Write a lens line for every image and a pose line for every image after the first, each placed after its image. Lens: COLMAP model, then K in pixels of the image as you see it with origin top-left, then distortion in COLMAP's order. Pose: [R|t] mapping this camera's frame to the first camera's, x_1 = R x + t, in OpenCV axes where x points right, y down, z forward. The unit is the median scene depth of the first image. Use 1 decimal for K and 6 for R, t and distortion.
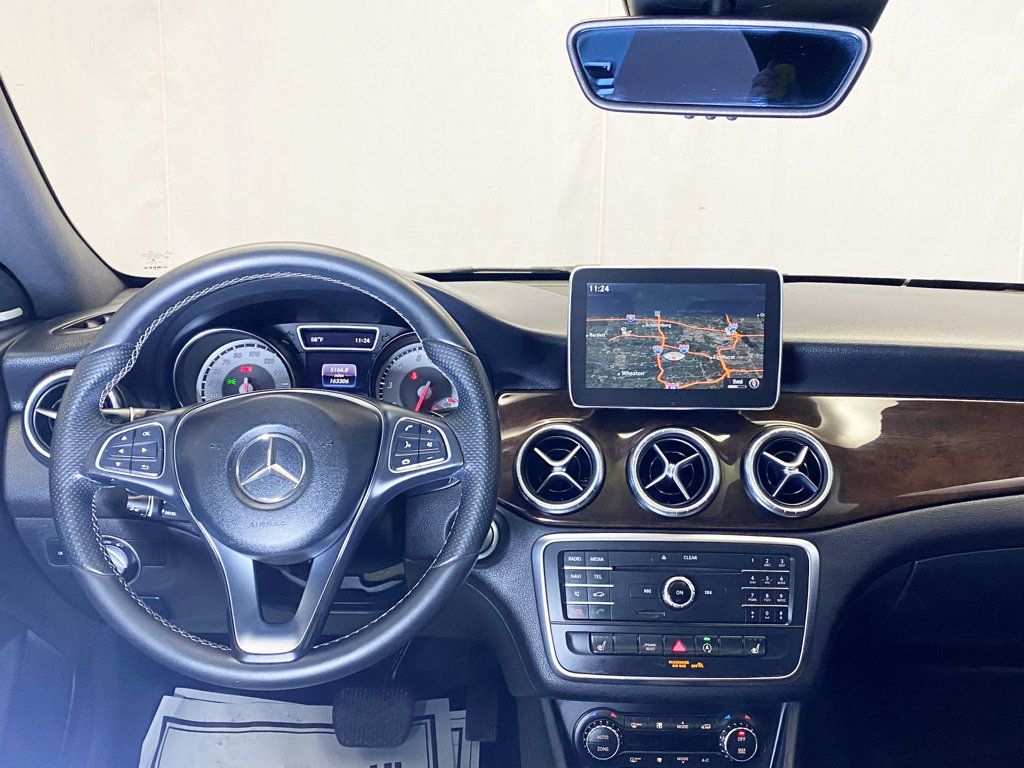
lens RADIAL K [[1079.1, 0, 517.3], [0, 1079.1, 355.1], [0, 0, 1]] dist [0.063002, 0.000000]
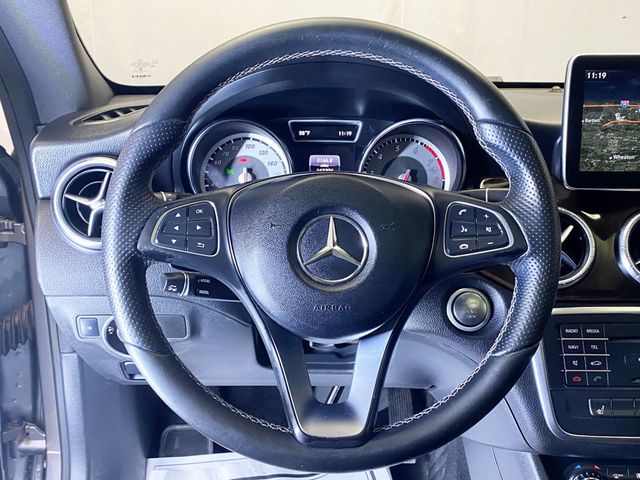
lens RADIAL K [[674.4, 0, 320.1], [0, 674.4, 238.3], [0, 0, 1]] dist [0.063002, 0.000000]
pose [[0.999742, -0.008931, 0.020904, -0.205414], [0.006894, 0.995400, 0.095558, 0.030075], [-0.021661, -0.095389, 0.995204, 0.332064]]
